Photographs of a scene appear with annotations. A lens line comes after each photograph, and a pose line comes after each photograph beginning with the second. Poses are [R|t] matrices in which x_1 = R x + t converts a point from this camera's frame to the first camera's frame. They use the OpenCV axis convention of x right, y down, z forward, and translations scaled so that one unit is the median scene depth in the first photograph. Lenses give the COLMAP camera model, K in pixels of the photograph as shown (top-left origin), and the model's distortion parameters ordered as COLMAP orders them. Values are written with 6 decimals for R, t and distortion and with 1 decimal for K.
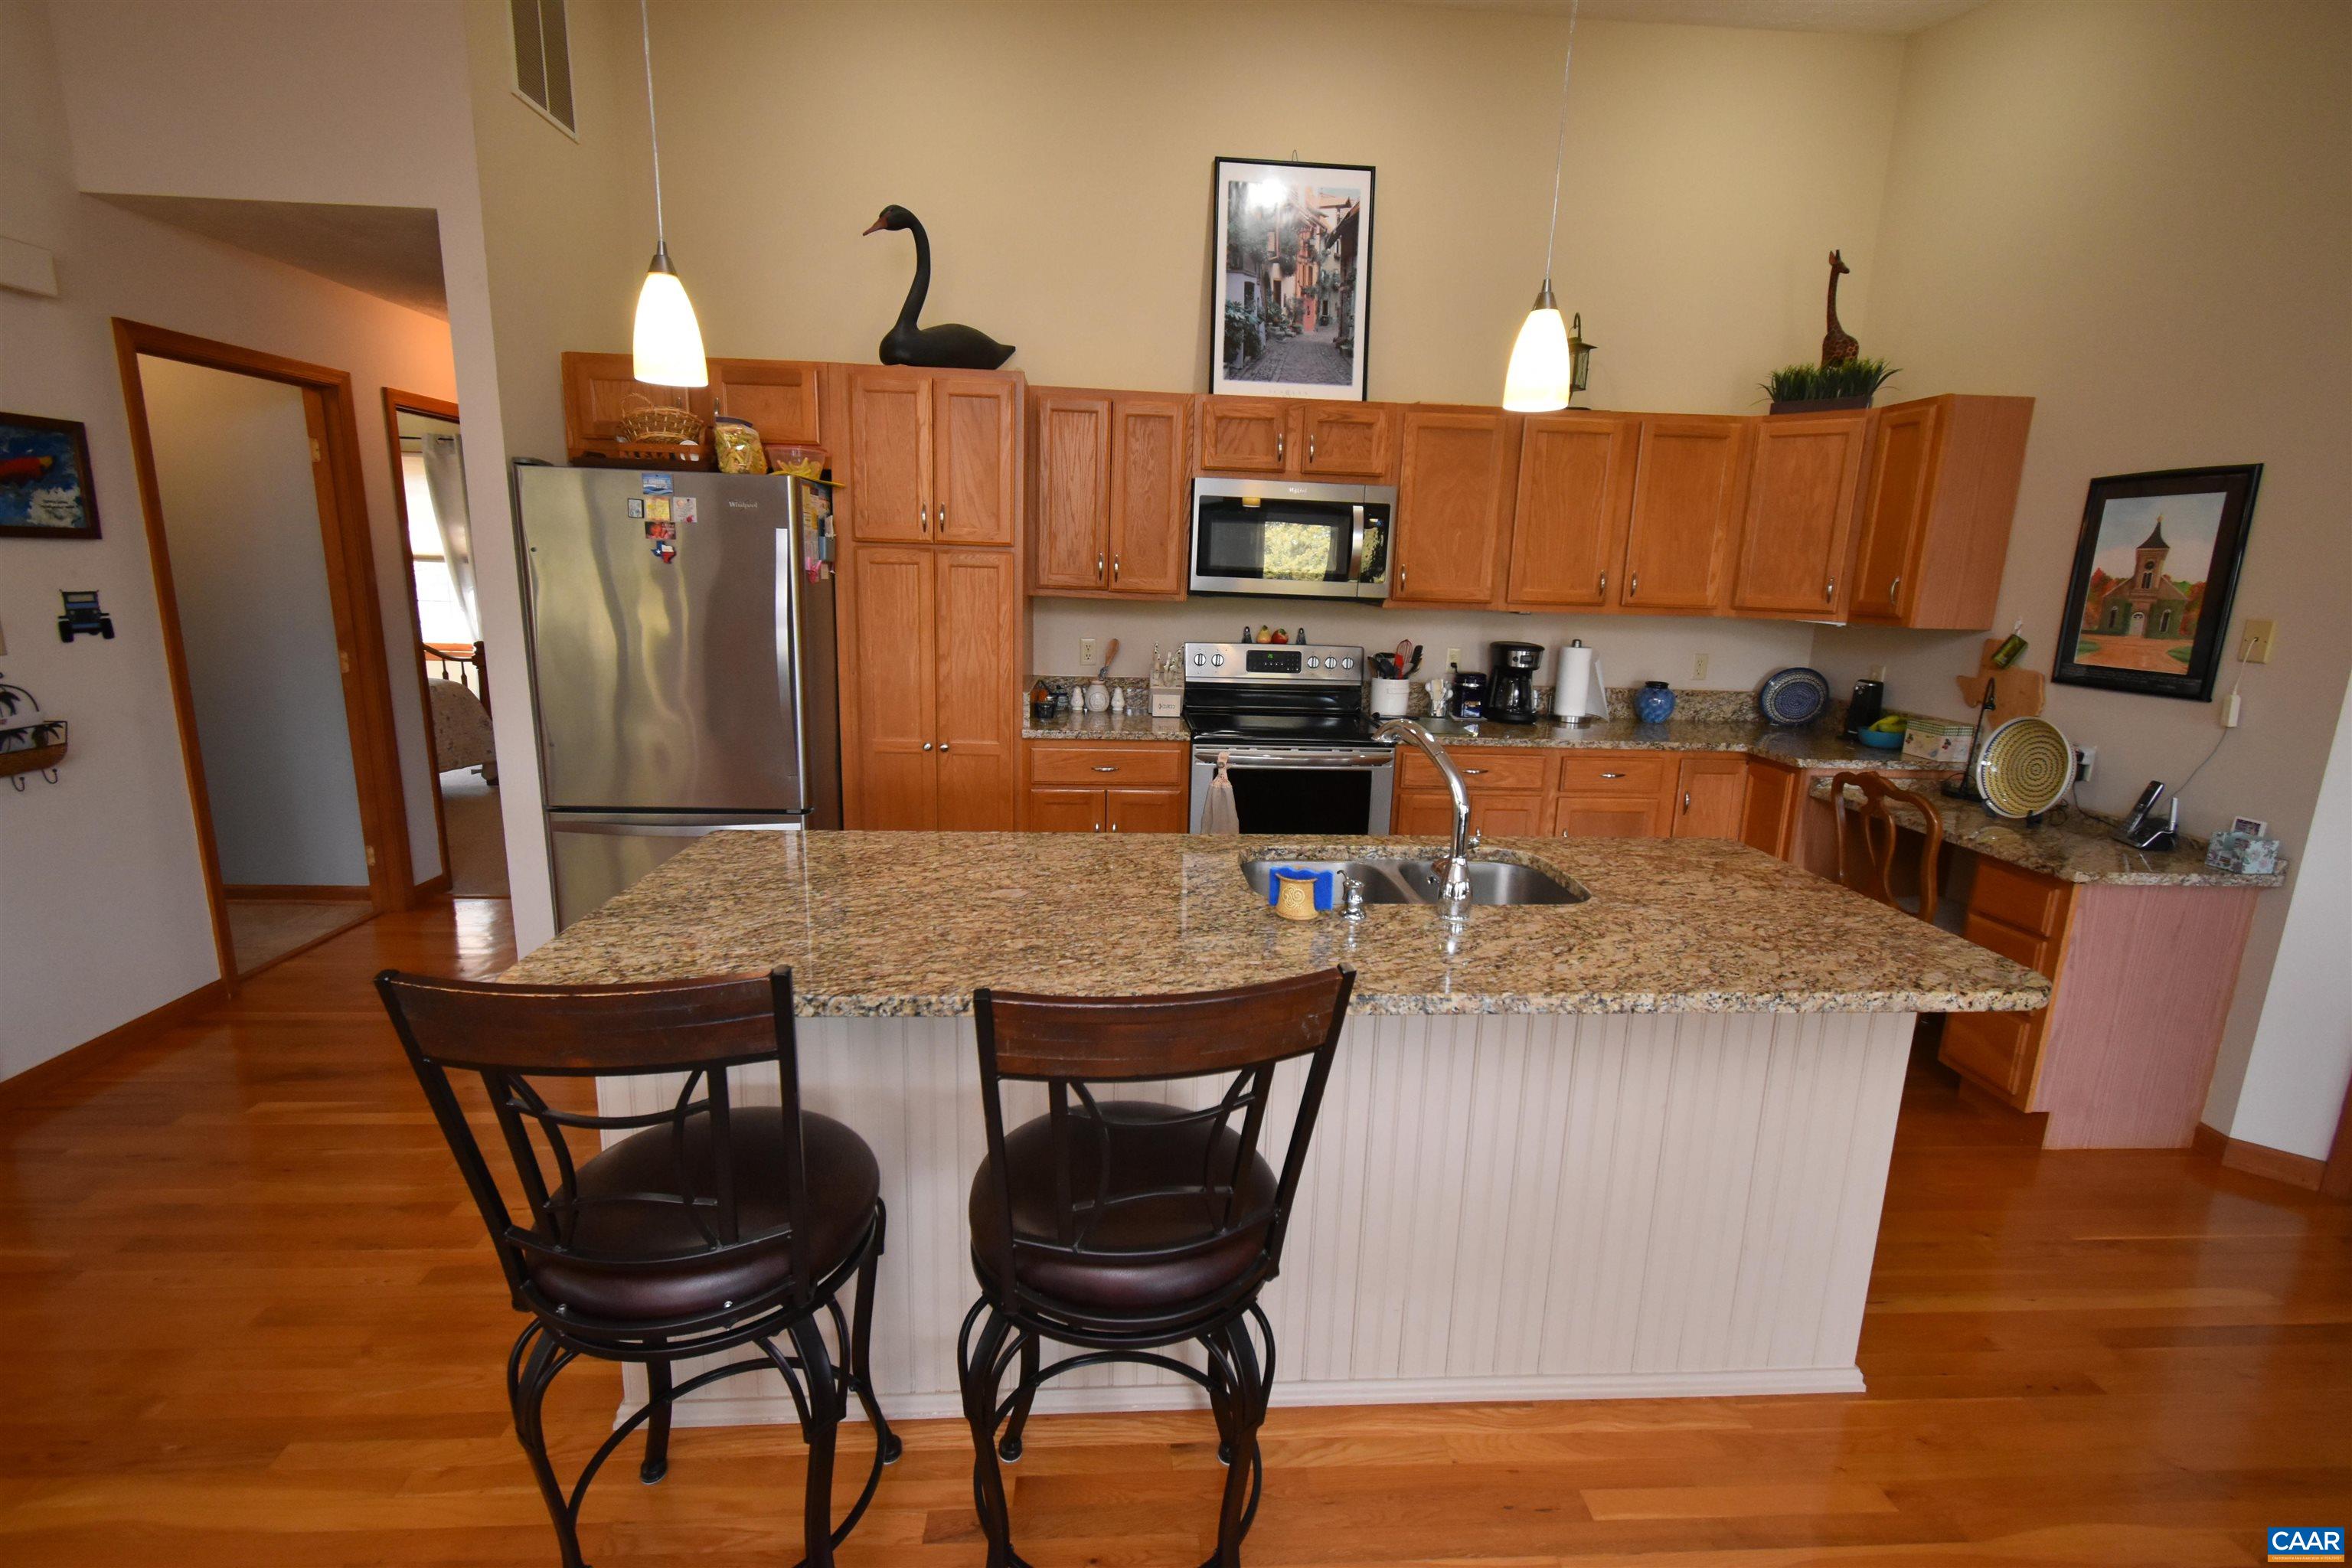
lens RADIAL K [[1033.5, 0, 1173.9], [0, 1033.5, 773.2], [0, 0, 1]] dist [0.010268, -0.003853]
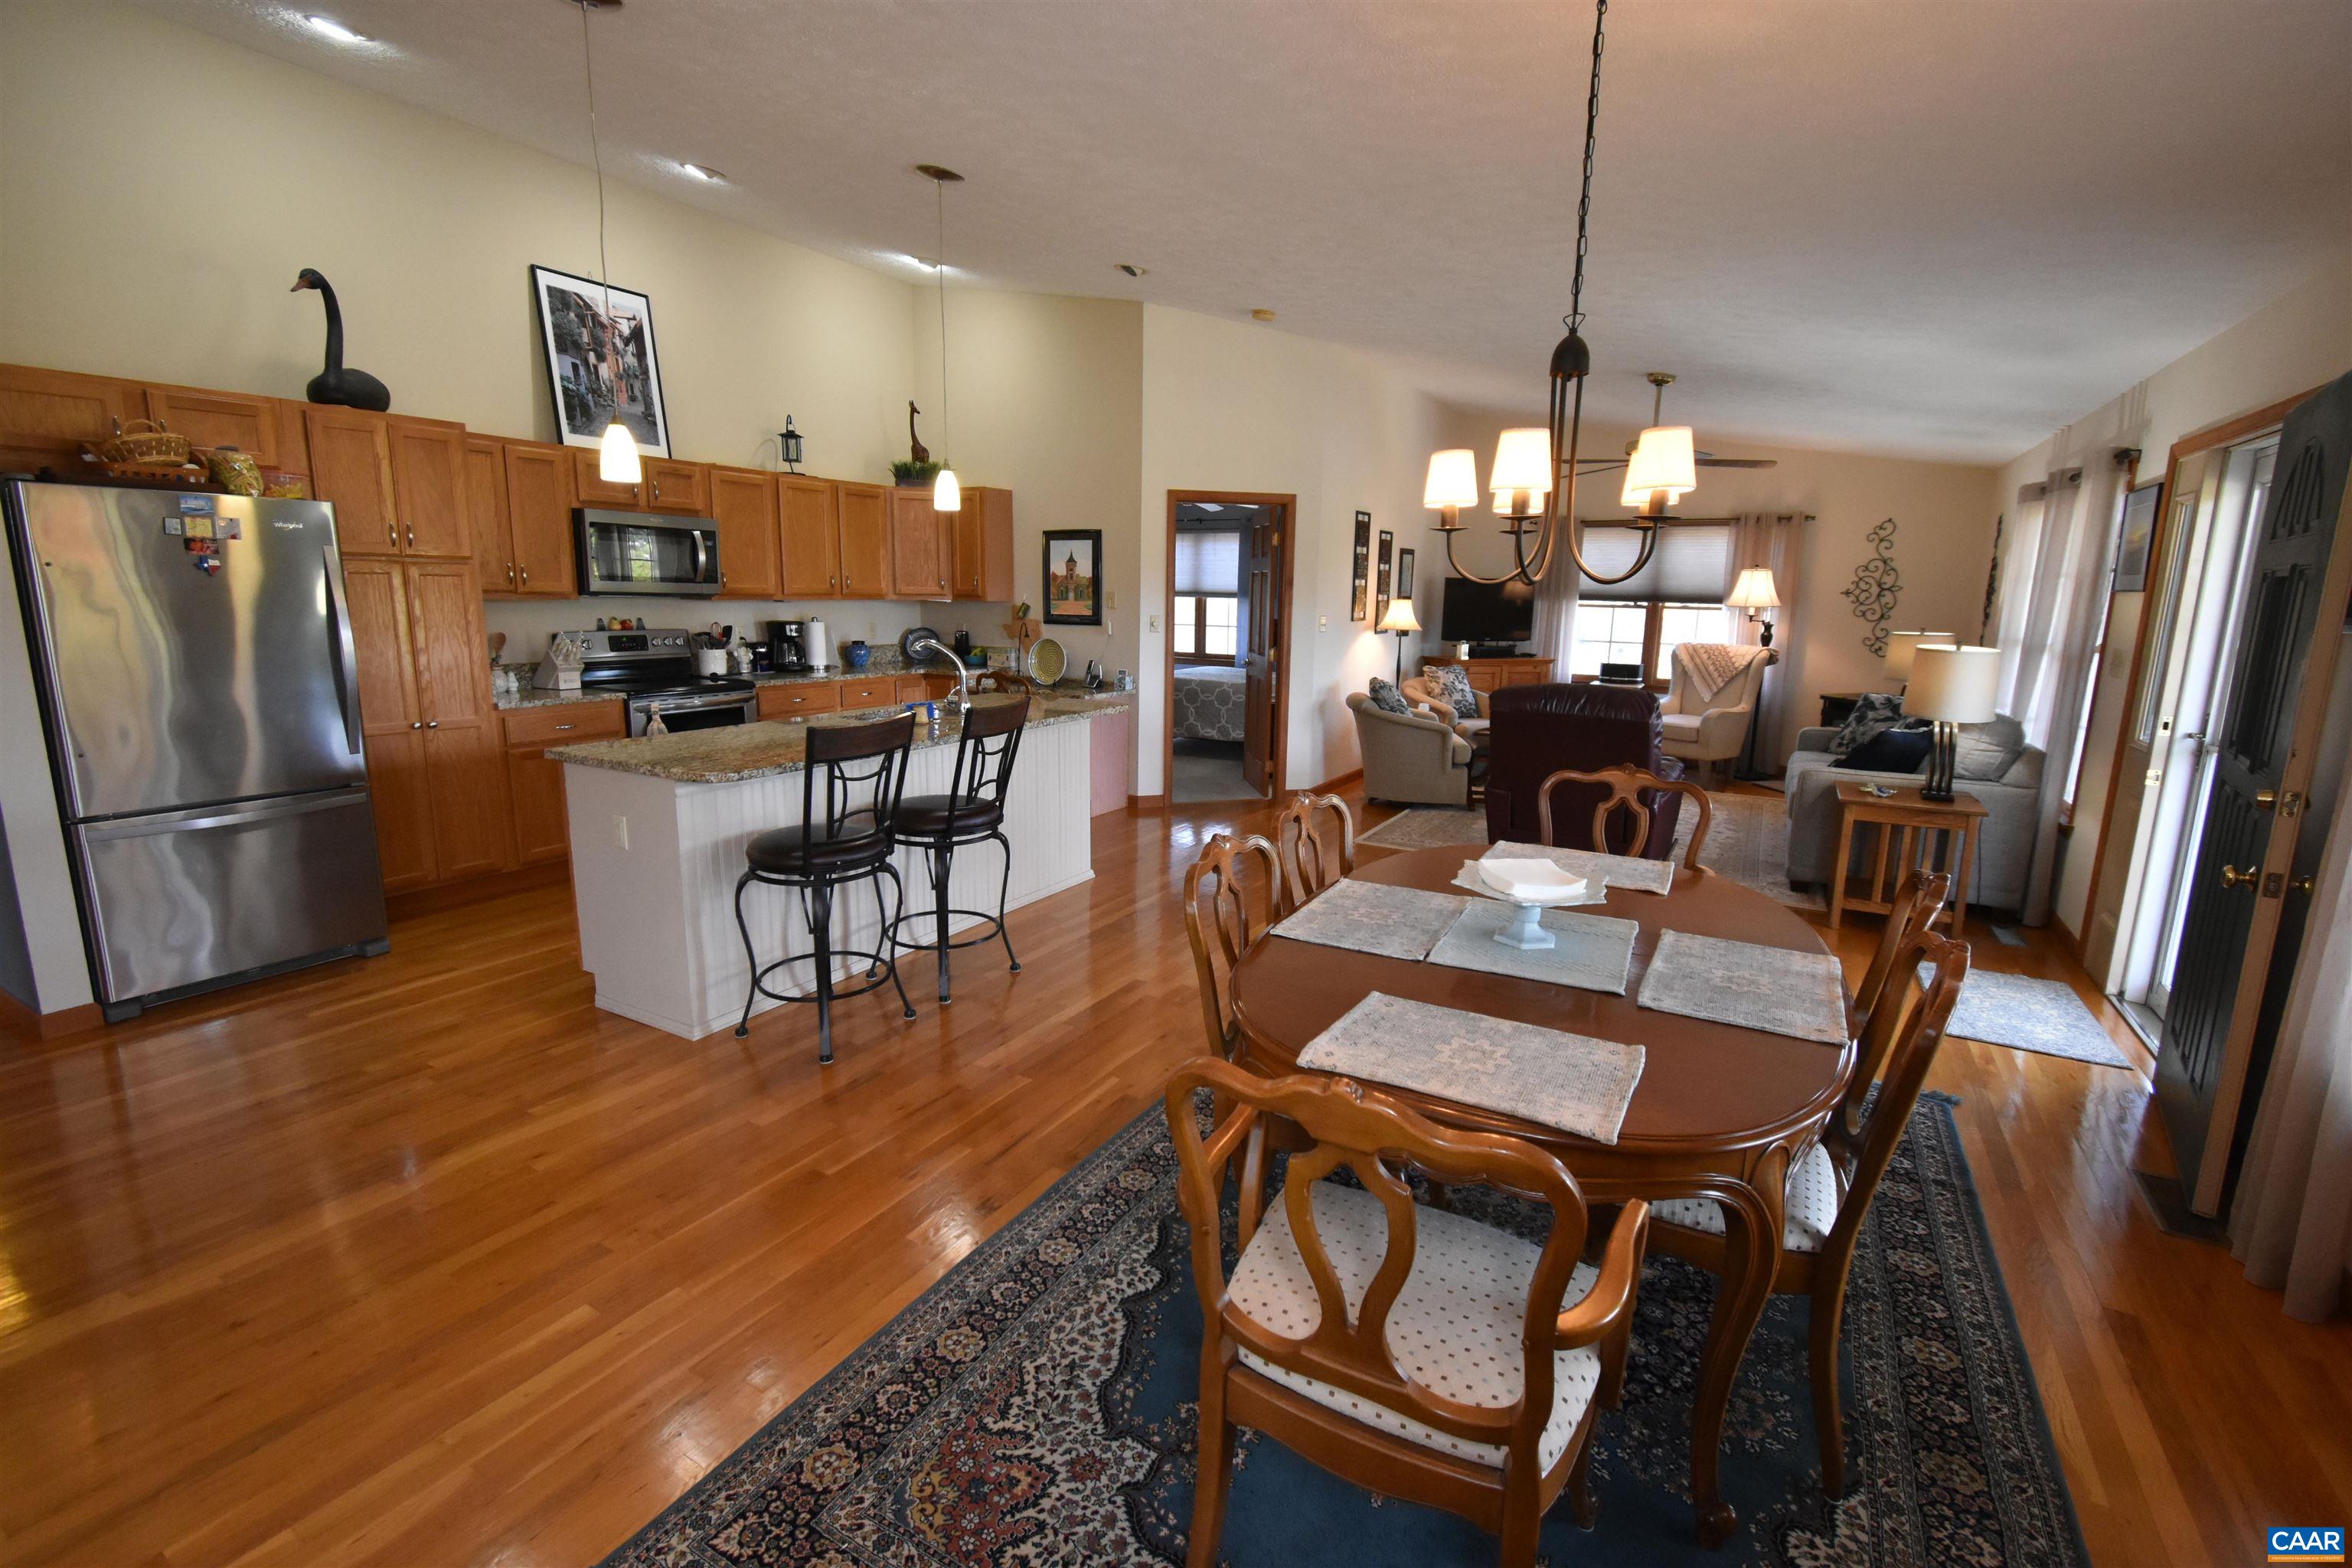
lens RADIAL K [[1033.5, 0, 1172.6], [0, 1033.5, 781.3], [0, 0, 1]] dist [0.010268, -0.003853]
pose [[0.562171, -0.173031, 0.808718, -0.724646], [0.166338, 0.981542, 0.094380, 0.068984], [-0.810121, 0.081463, 0.580576, -0.400952]]
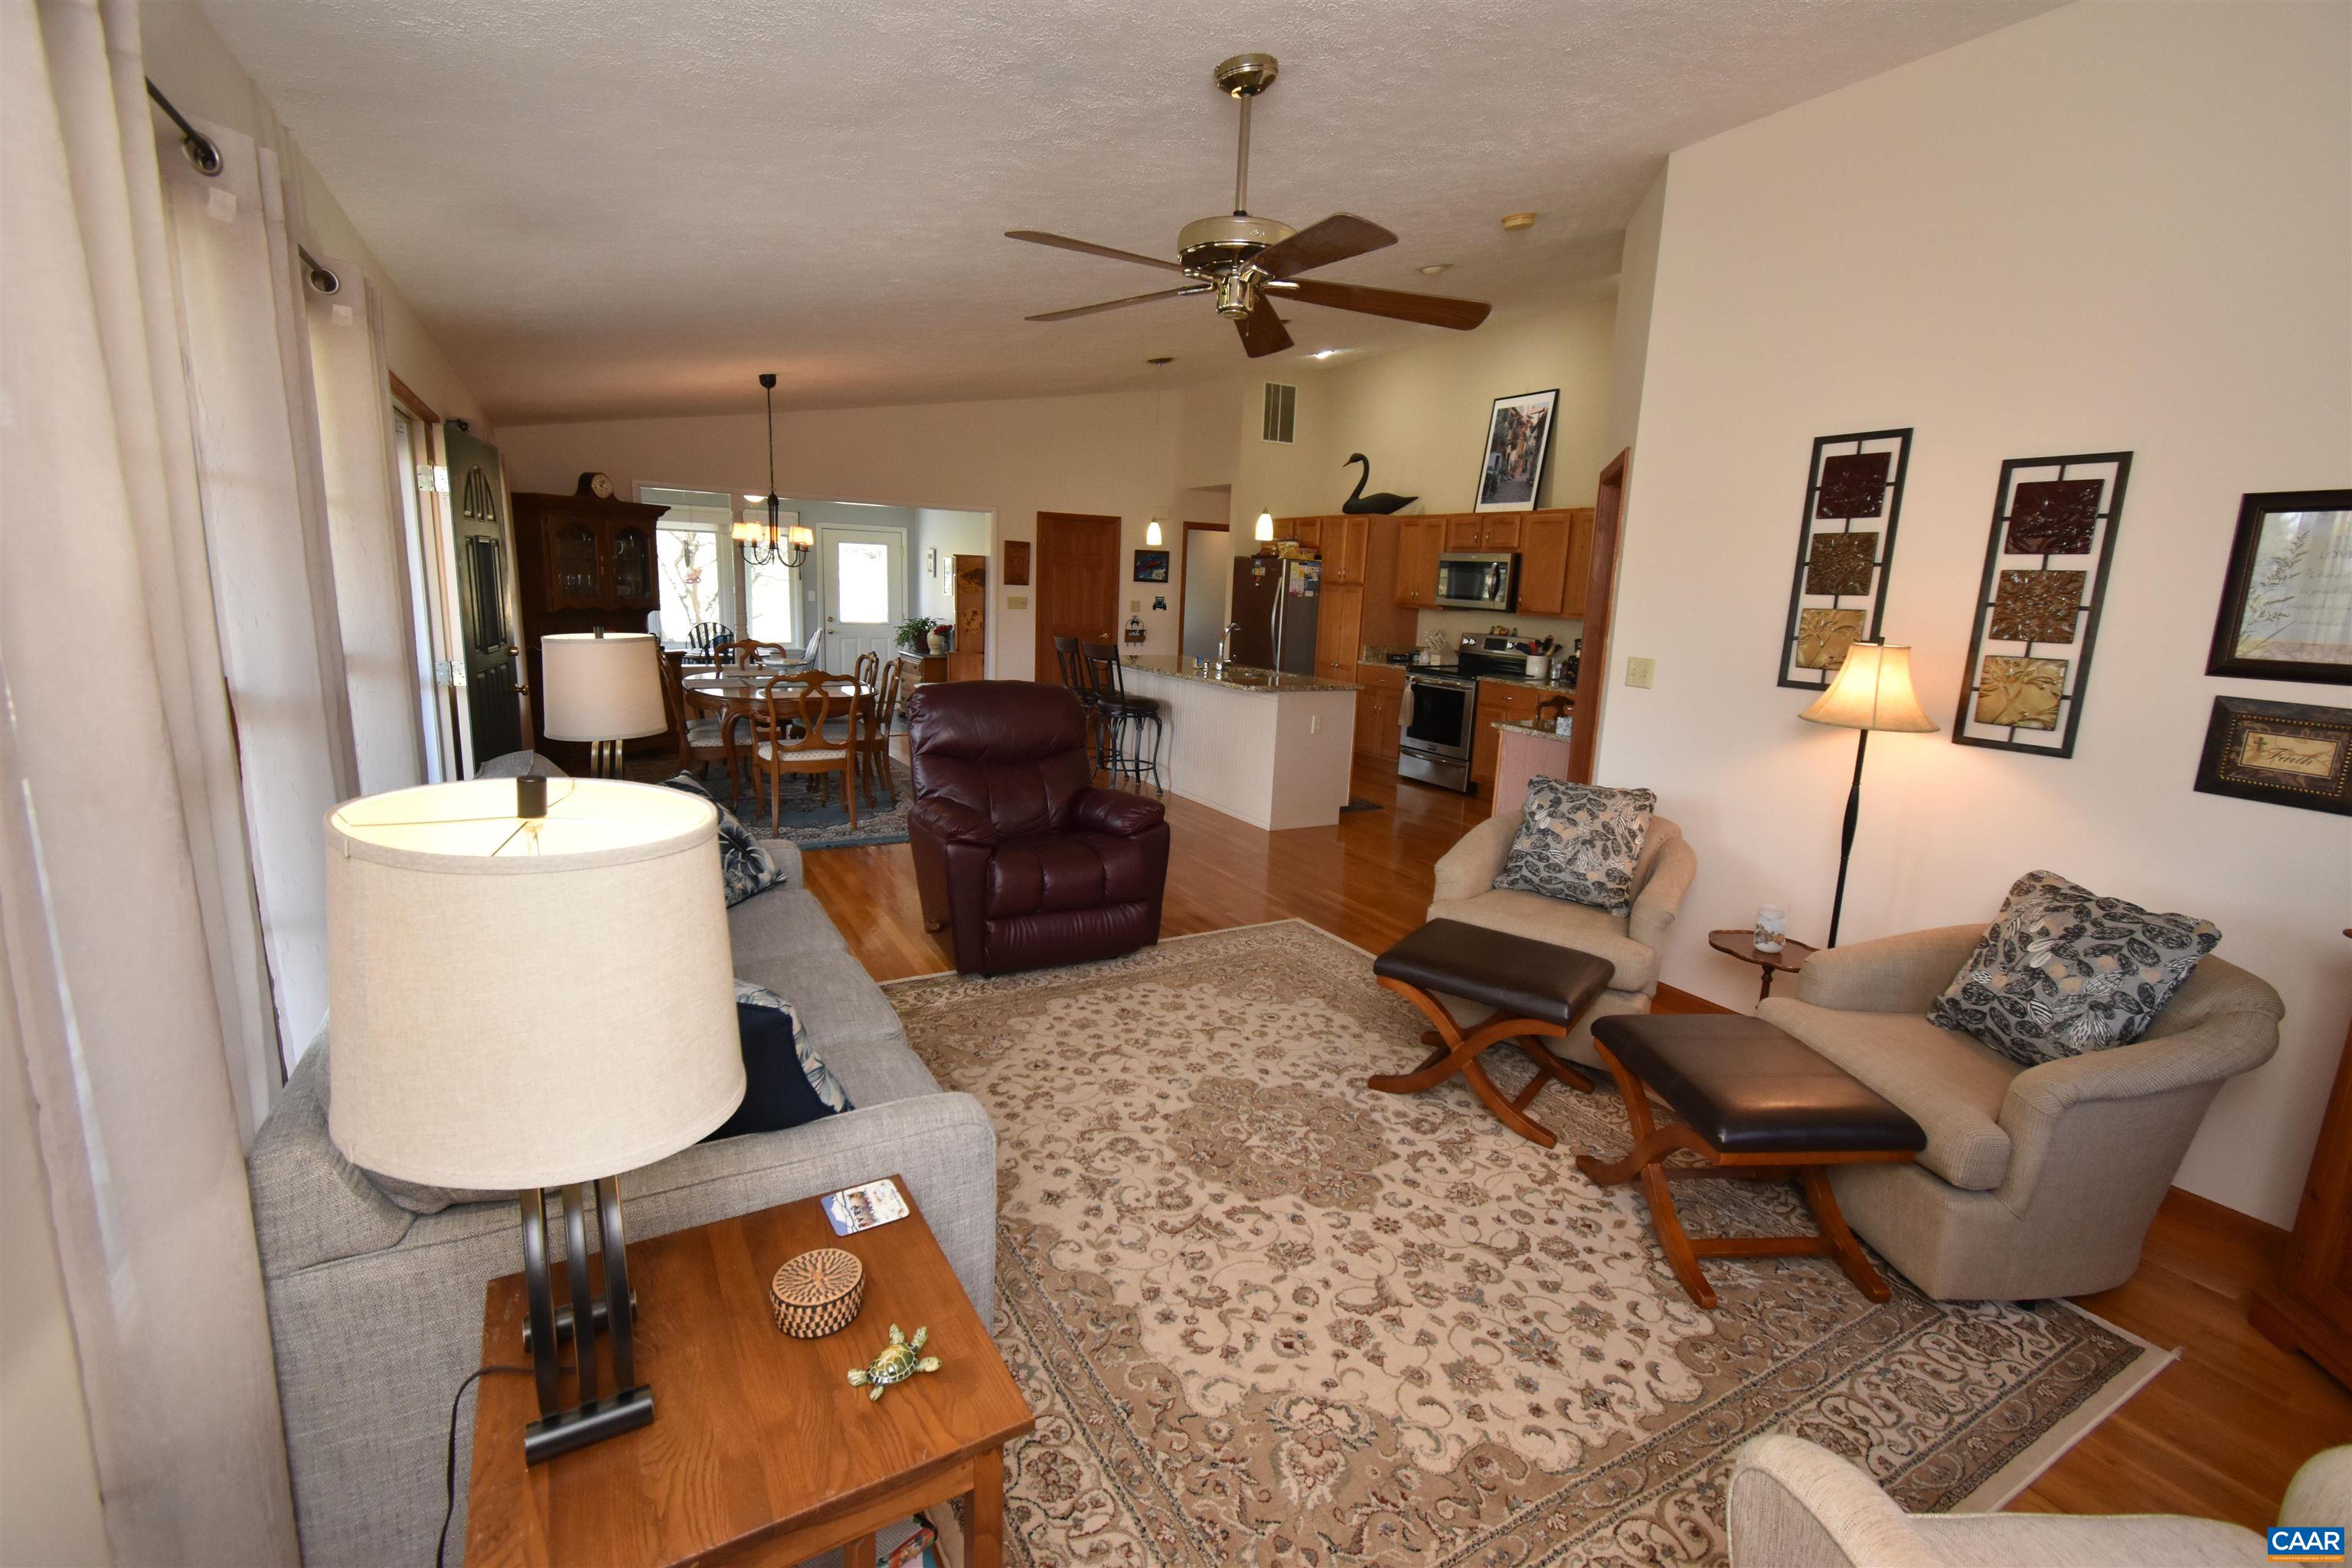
lens RADIAL K [[1033.5, 0, 1170.9], [0, 1033.5, 775.1], [0, 0, 1]] dist [0.010268, -0.003853]
pose [[0.431301, 0.156638, -0.888507, 1.810762], [-0.211144, 0.974989, 0.069390, 0.139327], [0.877153, 0.157675, 0.453587, -0.410529]]
